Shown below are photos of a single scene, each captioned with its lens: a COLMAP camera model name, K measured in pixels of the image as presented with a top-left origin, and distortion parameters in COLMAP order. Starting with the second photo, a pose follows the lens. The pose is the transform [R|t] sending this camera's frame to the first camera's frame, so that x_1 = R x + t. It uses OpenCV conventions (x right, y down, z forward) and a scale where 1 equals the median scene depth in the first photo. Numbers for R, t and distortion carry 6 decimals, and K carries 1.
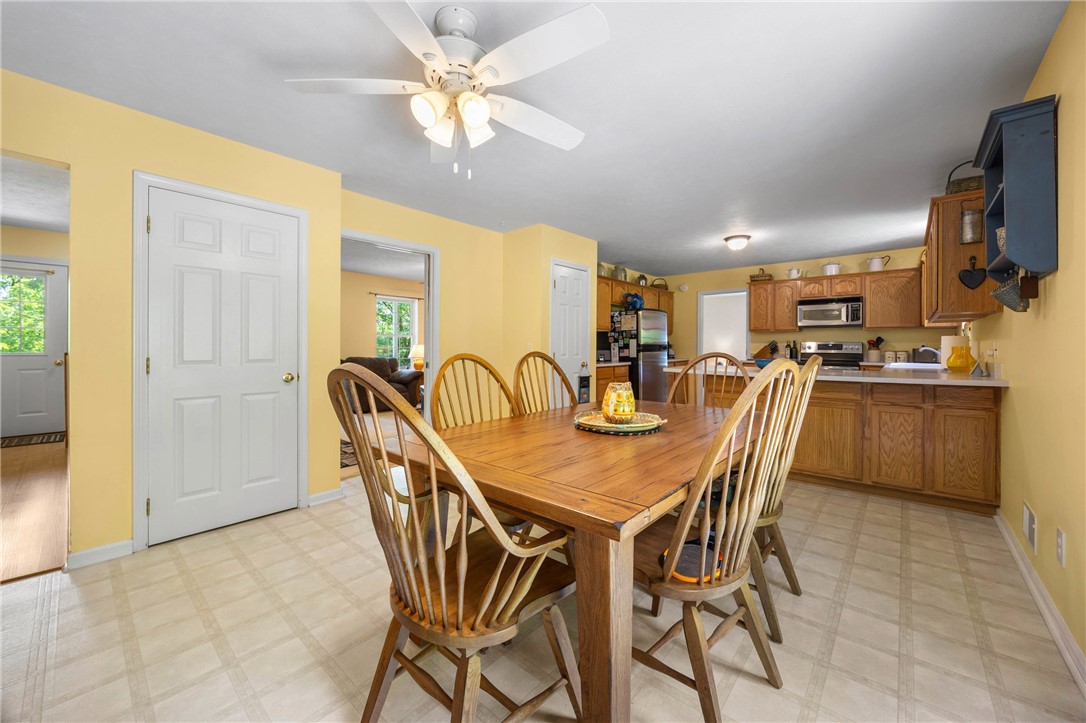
lens RADIAL K [[418.0, 0, 542.3], [0, 418.0, 345.5], [0, 0, 1]] dist [-0.007685, 0.000608]
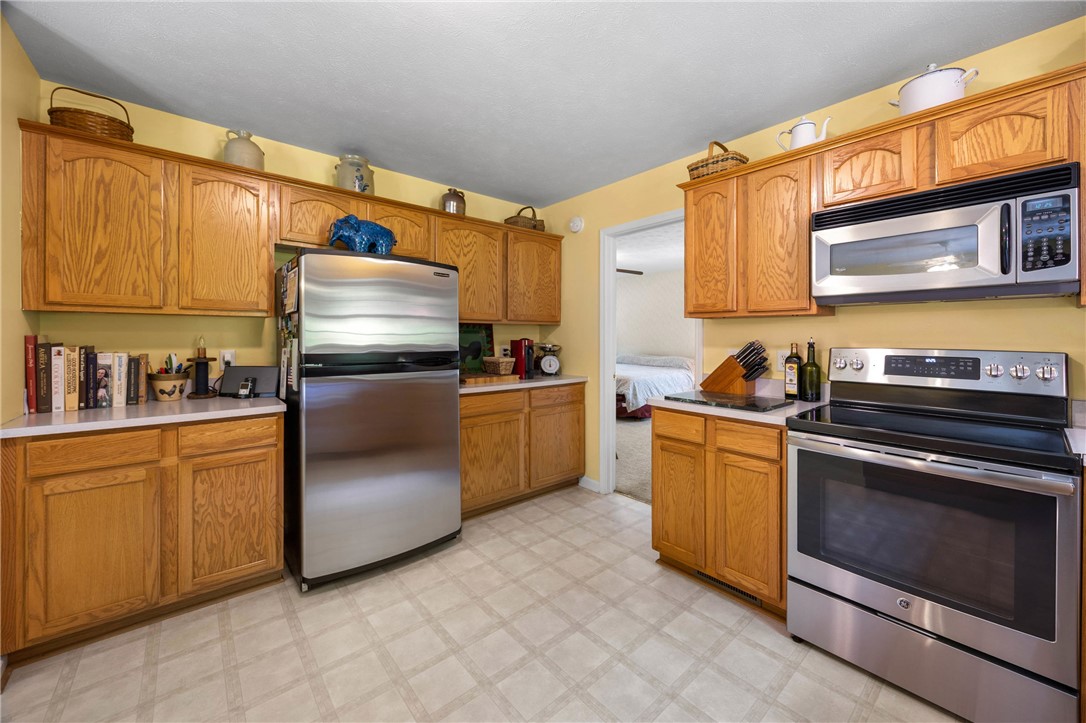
lens RADIAL K [[418.0, 0, 547.5], [0, 418.0, 334.5], [0, 0, 1]] dist [-0.007685, 0.000608]
pose [[0.991135, 0.001577, -0.132851, 0.460278], [-0.002571, 0.999970, -0.007313, -0.016147], [0.132835, 0.007590, 0.991109, 0.670112]]
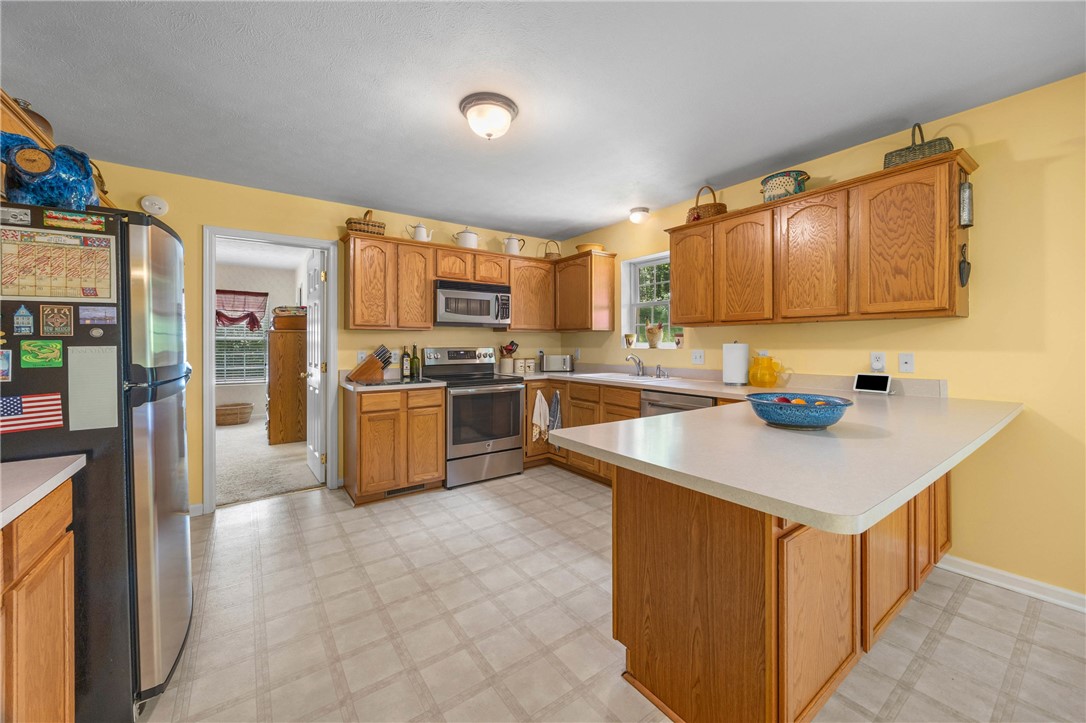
lens RADIAL K [[418.0, 0, 558.3], [0, 418.0, 342.3], [0, 0, 1]] dist [-0.007685, 0.000608]
pose [[0.202468, 0.000652, 0.979289, 0.054752], [0.004065, 0.999991, -0.001506, -0.015664], [-0.979281, 0.004286, 0.202463, 0.705823]]
